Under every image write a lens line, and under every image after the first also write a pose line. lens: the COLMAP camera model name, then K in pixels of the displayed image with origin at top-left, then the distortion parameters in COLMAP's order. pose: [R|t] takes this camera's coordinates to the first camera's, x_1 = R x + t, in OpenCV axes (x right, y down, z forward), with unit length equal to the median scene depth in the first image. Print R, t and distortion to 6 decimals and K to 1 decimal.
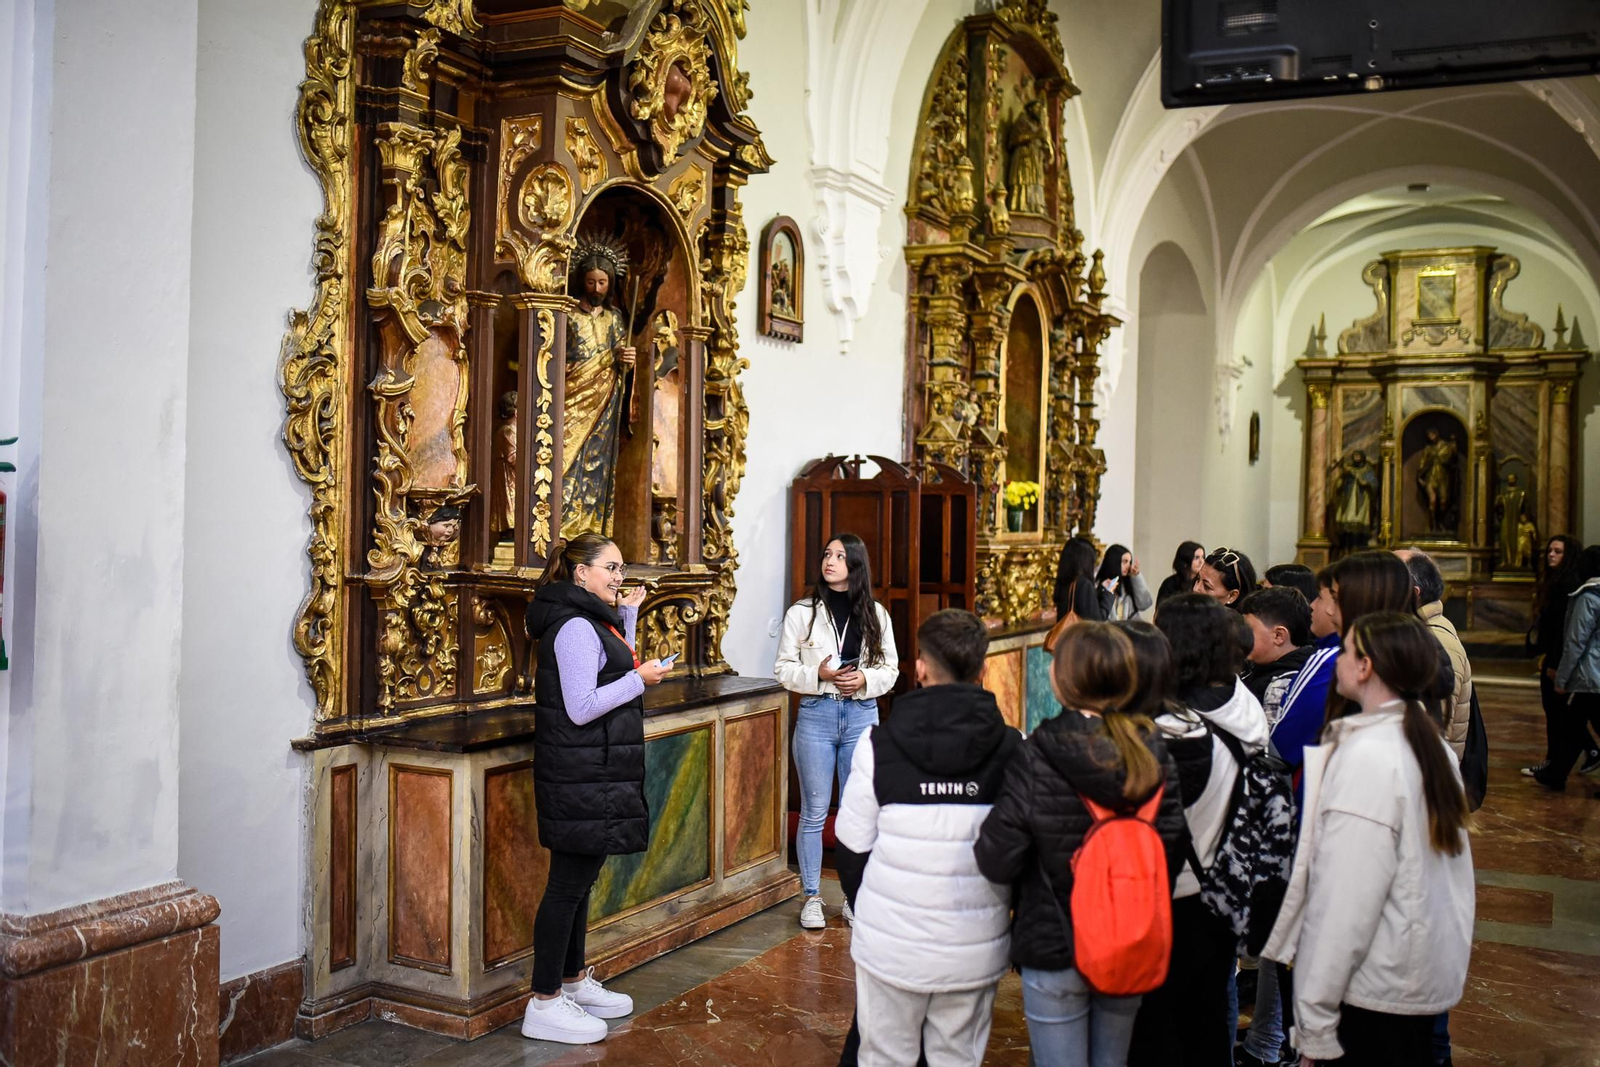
lens RADIAL K [[1546.6, 0, 792.5], [0, 1546.6, 529.7], [0, 0, 1]] dist [-0.055892, 0.091678]
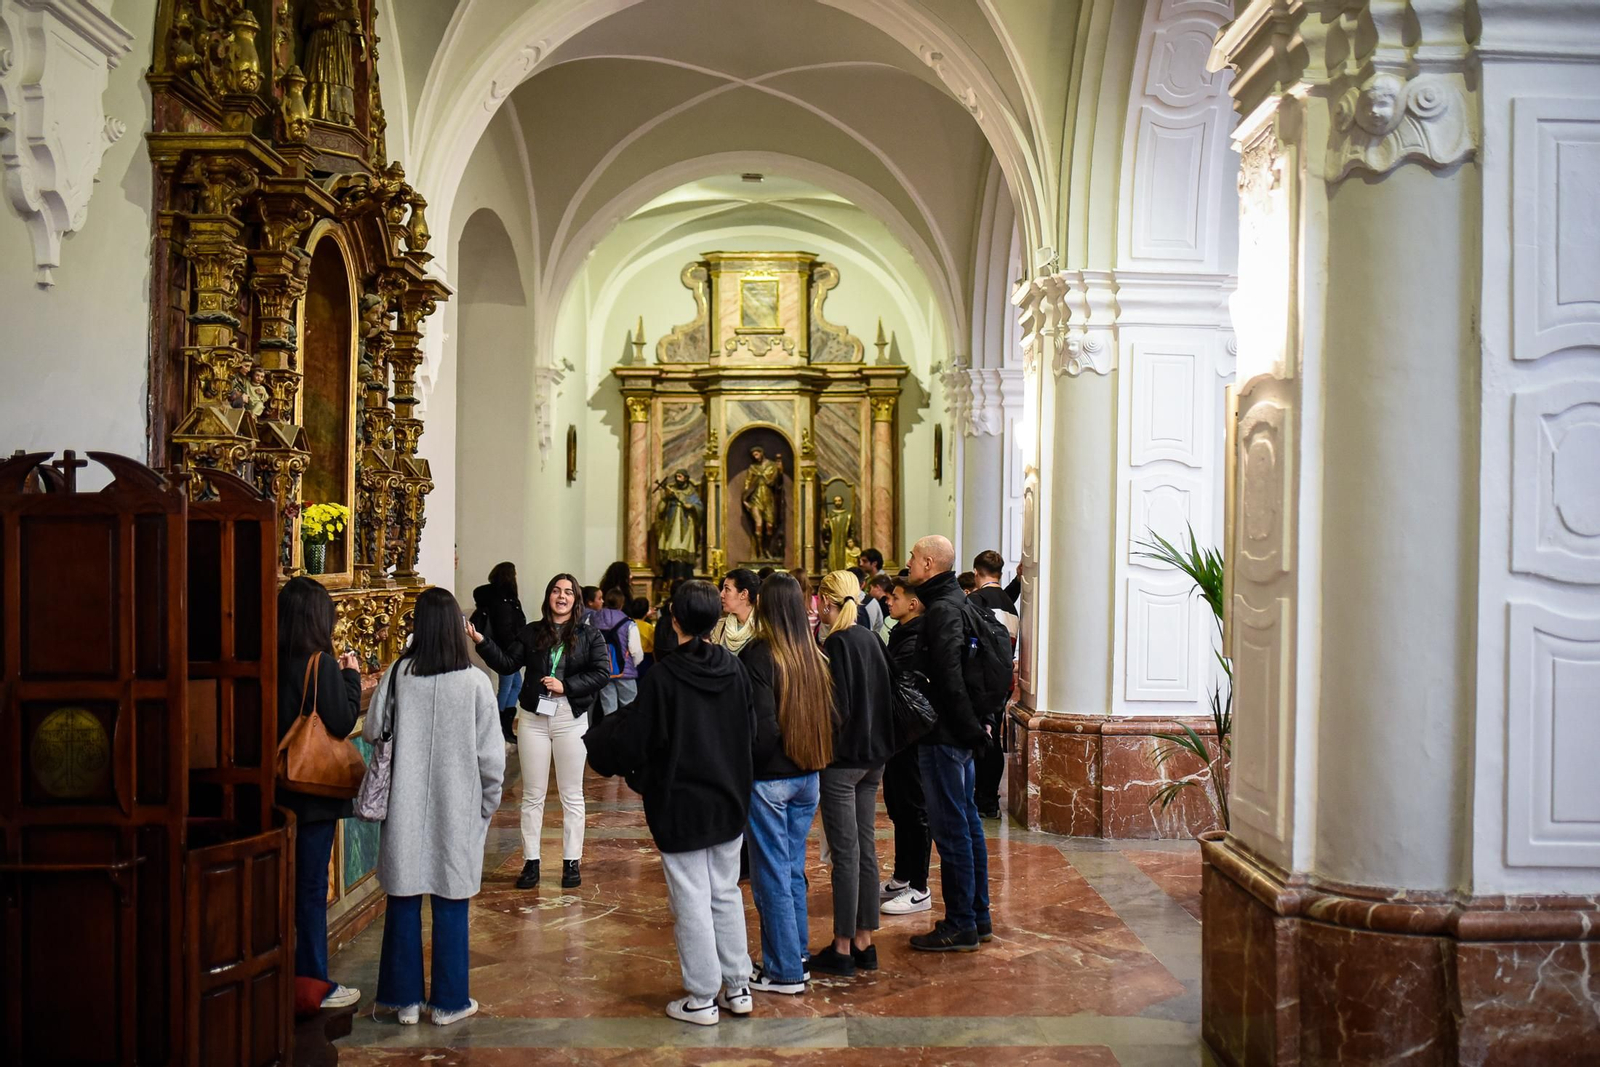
lens RADIAL K [[1546.6, 0, 792.5], [0, 1546.6, 529.7], [0, 0, 1]] dist [-0.055892, 0.091678]
pose [[0.887064, -0.010475, 0.461527, 0.011278], [0.019071, 0.999721, -0.013966, -0.004096], [-0.461252, 0.021190, 0.887016, 0.250216]]
